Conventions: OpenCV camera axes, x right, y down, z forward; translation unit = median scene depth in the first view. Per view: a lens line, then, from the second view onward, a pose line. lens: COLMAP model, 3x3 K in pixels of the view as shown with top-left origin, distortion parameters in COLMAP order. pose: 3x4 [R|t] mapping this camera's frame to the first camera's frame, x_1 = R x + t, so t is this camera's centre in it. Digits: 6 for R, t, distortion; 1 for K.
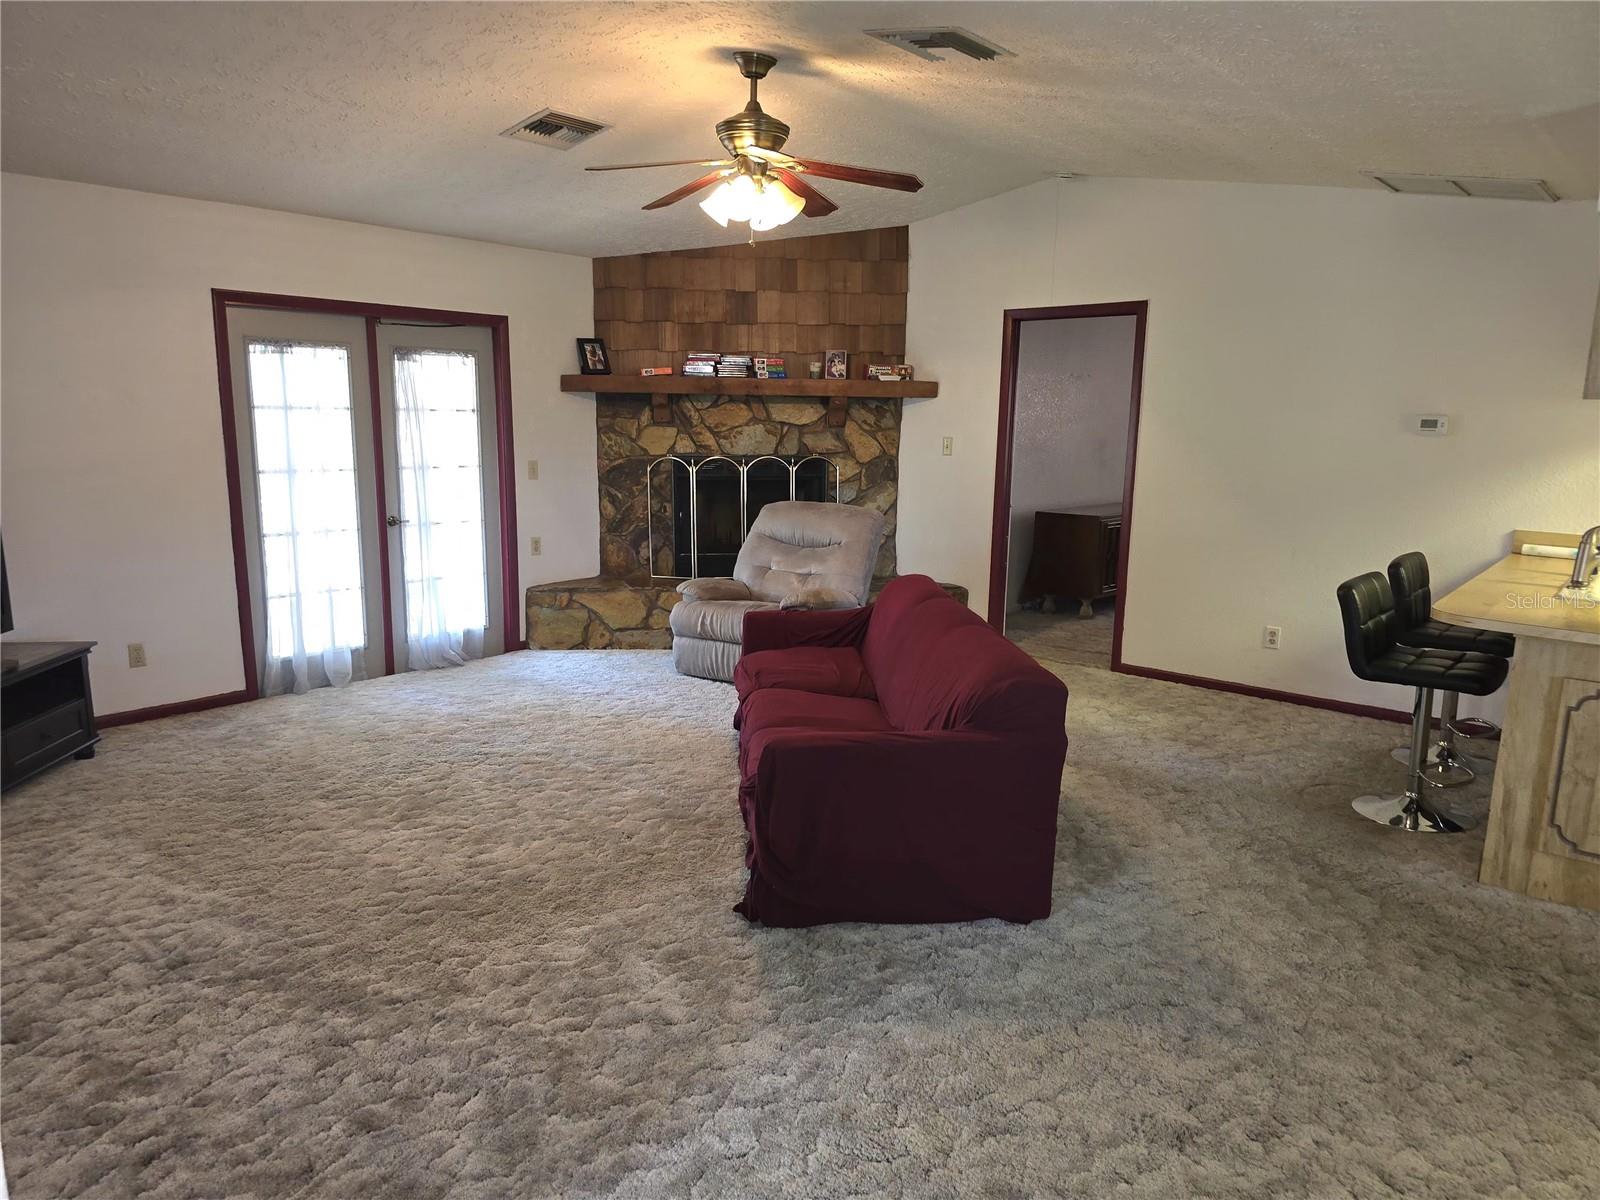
lens RADIAL K [[1083.9, 0, 794.1], [0, 1083.9, 607.3], [0, 0, 1]] dist [0.056542, -0.042946]
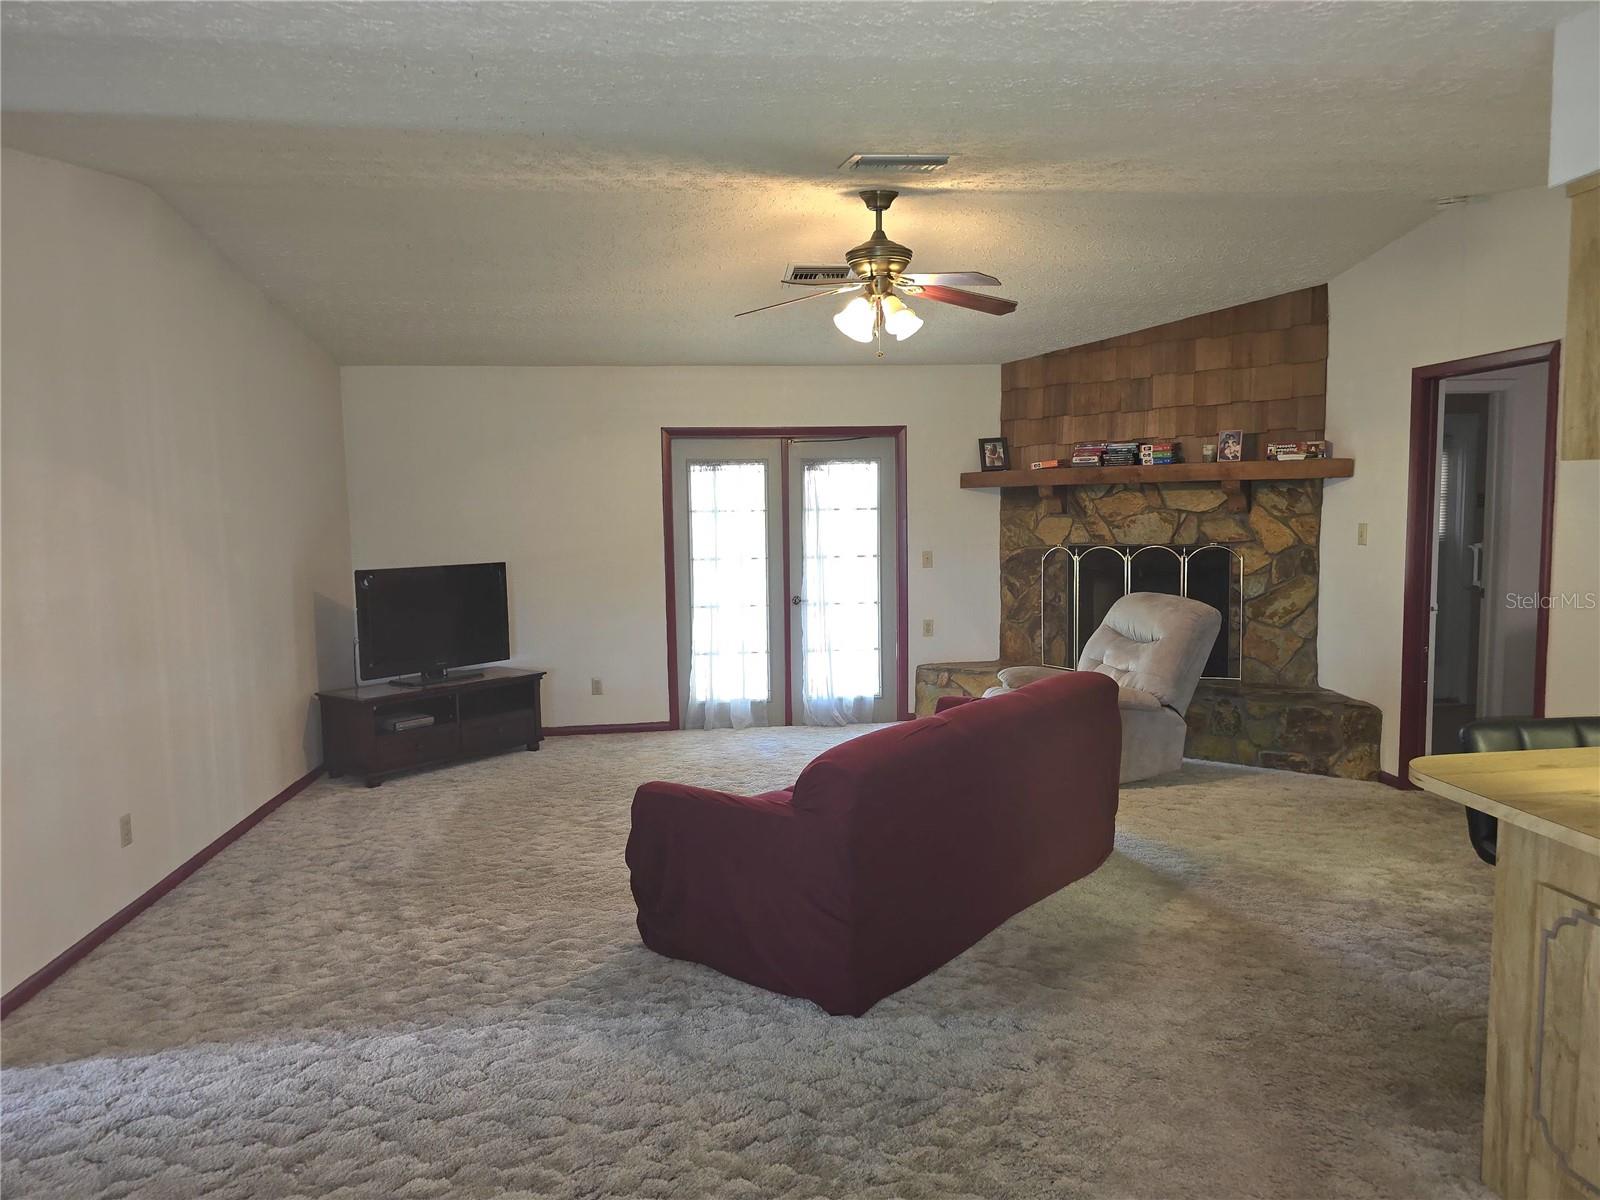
lens RADIAL K [[1083.9, 0, 791.1], [0, 1083.9, 596.6], [0, 0, 1]] dist [0.056542, -0.042946]
pose [[0.728743, 0.031094, -0.684081, 0.445422], [-0.095092, 0.993885, -0.056125, -0.014073], [0.678153, 0.105951, 0.727244, 0.114134]]
